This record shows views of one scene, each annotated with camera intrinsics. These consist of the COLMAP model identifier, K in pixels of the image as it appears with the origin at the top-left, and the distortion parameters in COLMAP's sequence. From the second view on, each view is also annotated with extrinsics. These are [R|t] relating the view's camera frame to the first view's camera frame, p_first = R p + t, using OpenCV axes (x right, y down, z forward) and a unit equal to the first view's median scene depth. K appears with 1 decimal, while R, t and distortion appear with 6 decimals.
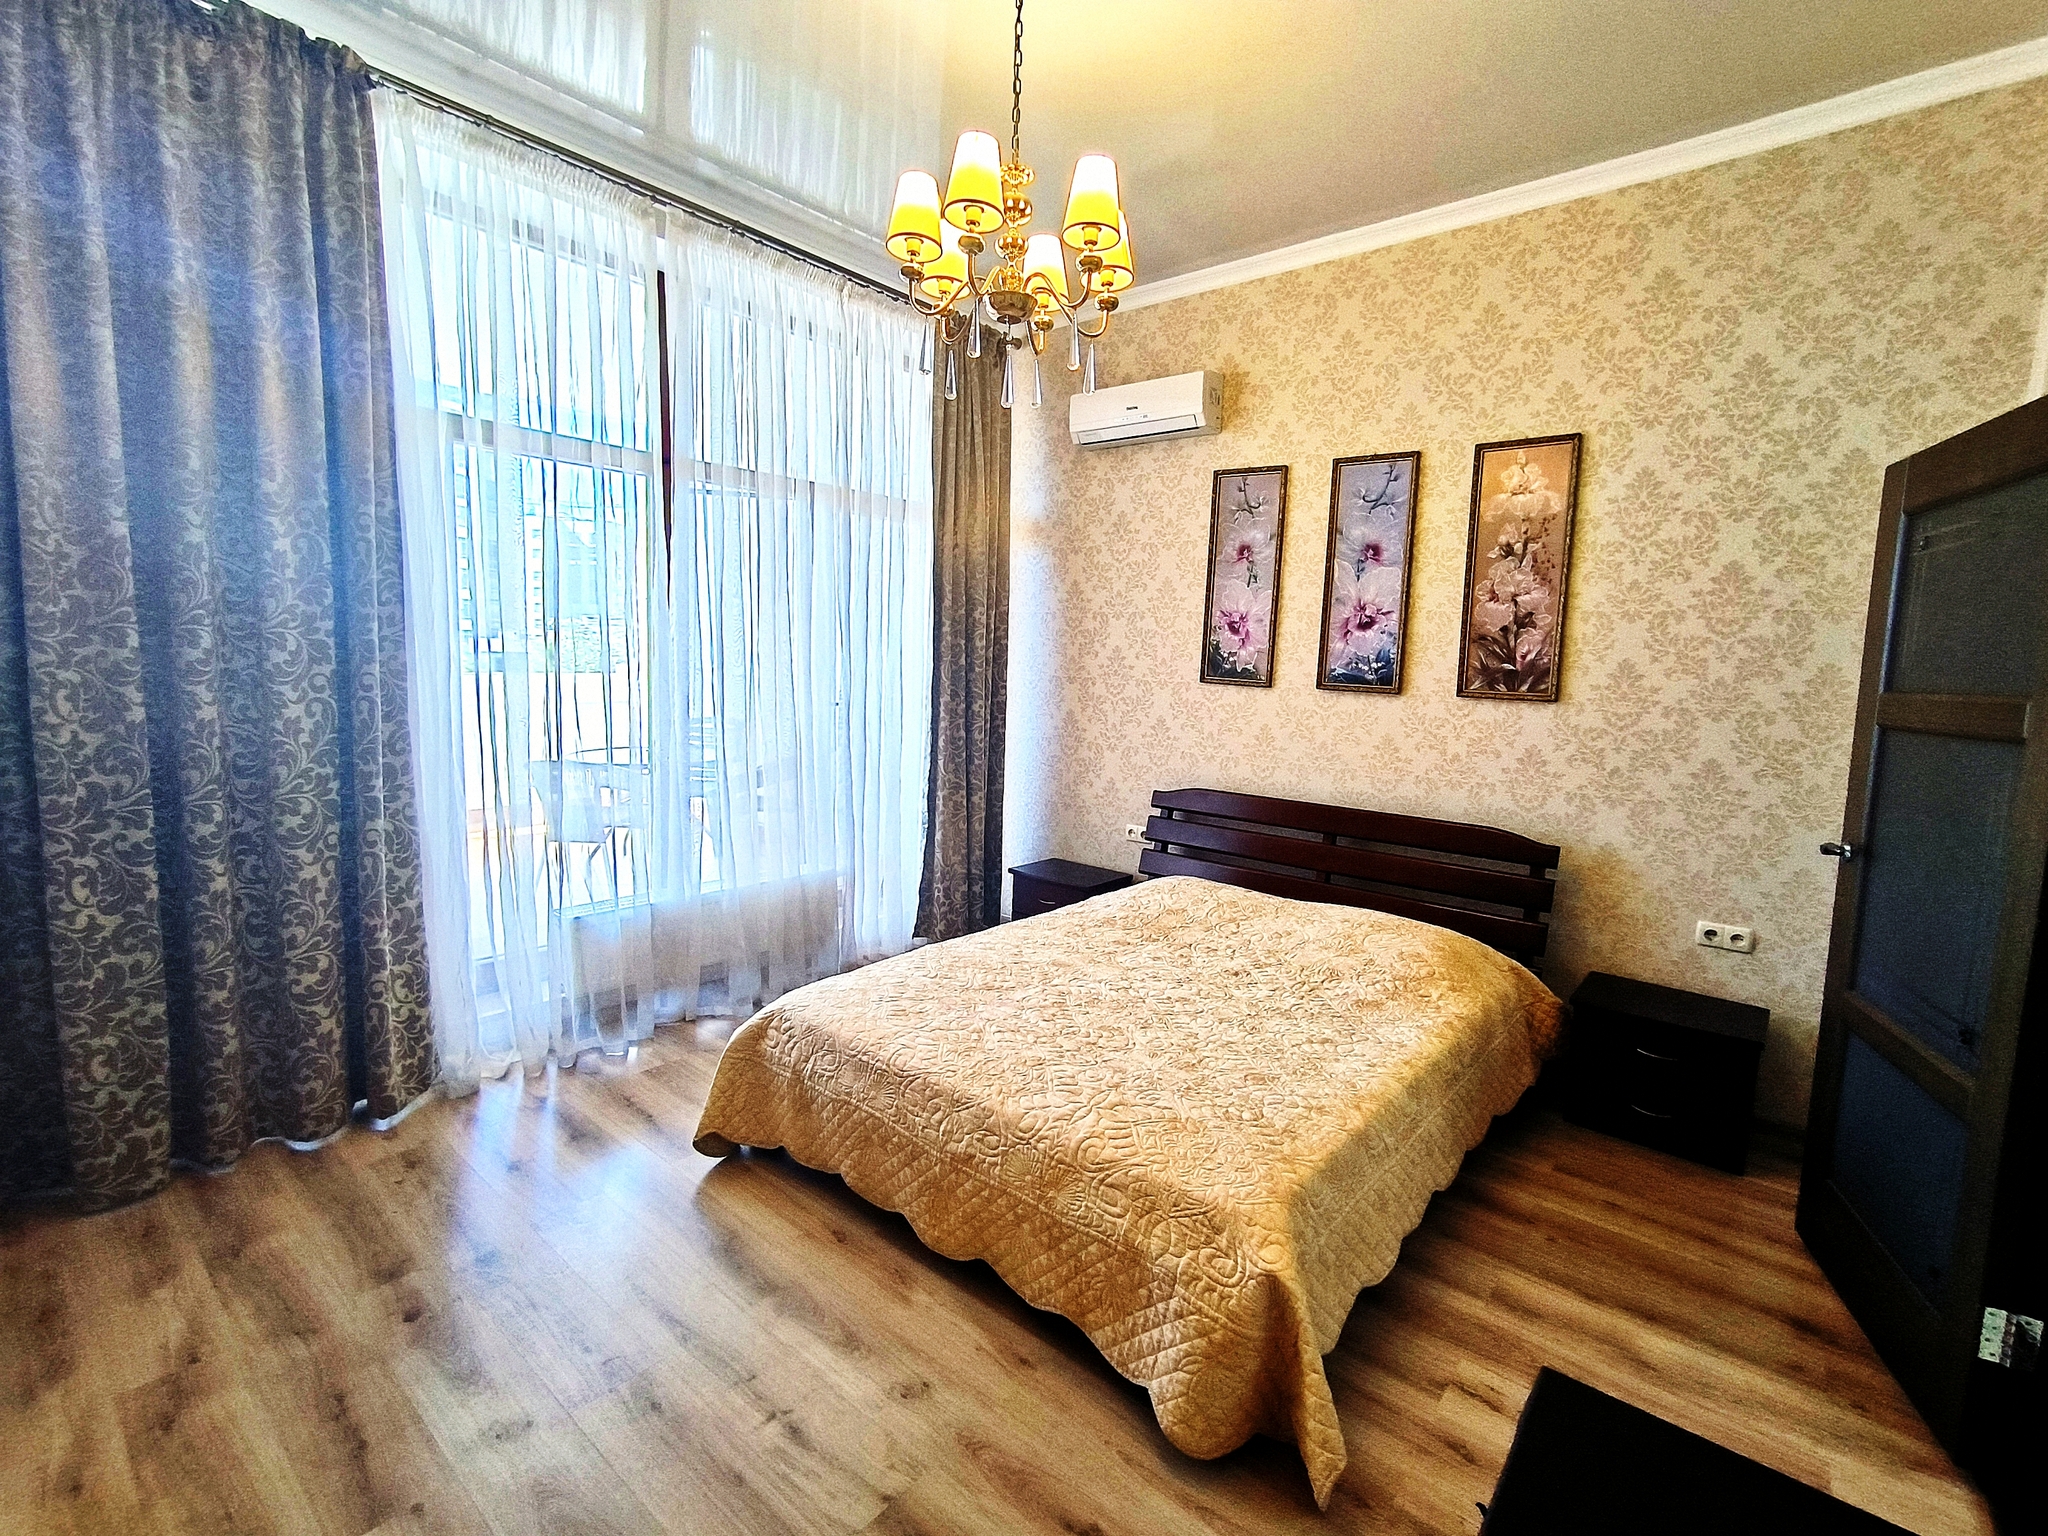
lens RADIAL K [[922.4, 0, 1024.0], [0, 922.4, 768.0], [0, 0, 1]] dist [-0.047944, 0.038092]
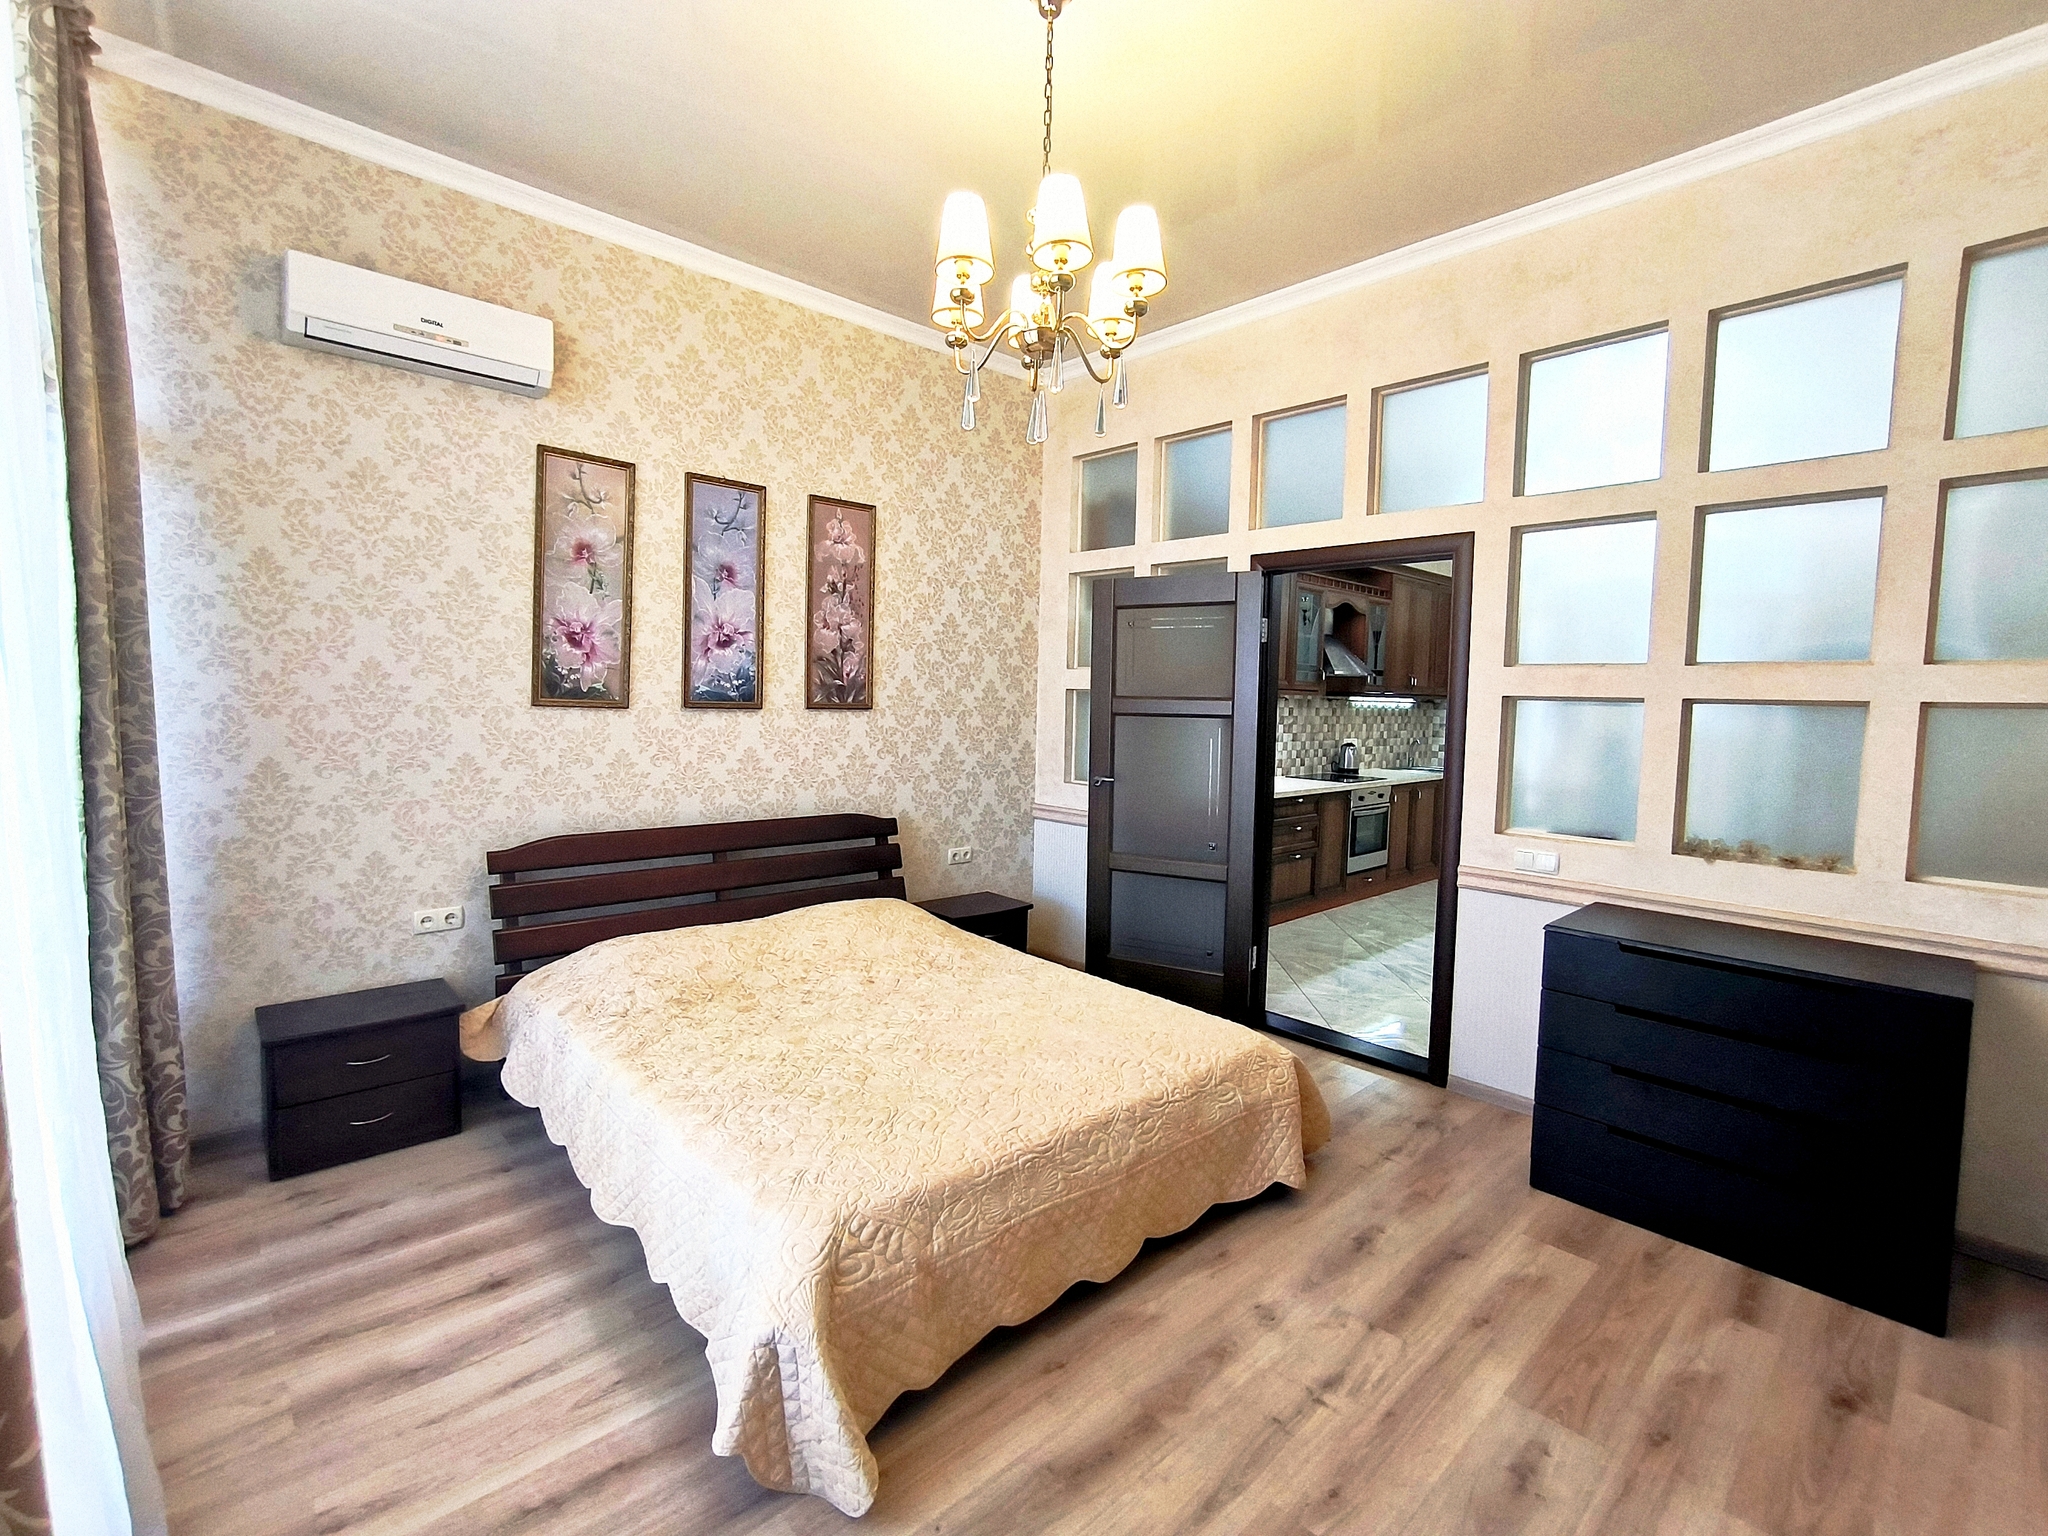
lens RADIAL K [[935.9, 0, 1044.6], [0, 935.9, 761.4], [0, 0, 1]] dist [-0.001350, 0.000416]
pose [[0.123438, -0.102721, 0.987021, -0.633937], [0.100294, 0.990827, 0.090575, -0.084387], [-0.987271, 0.087811, 0.132608, 0.519960]]
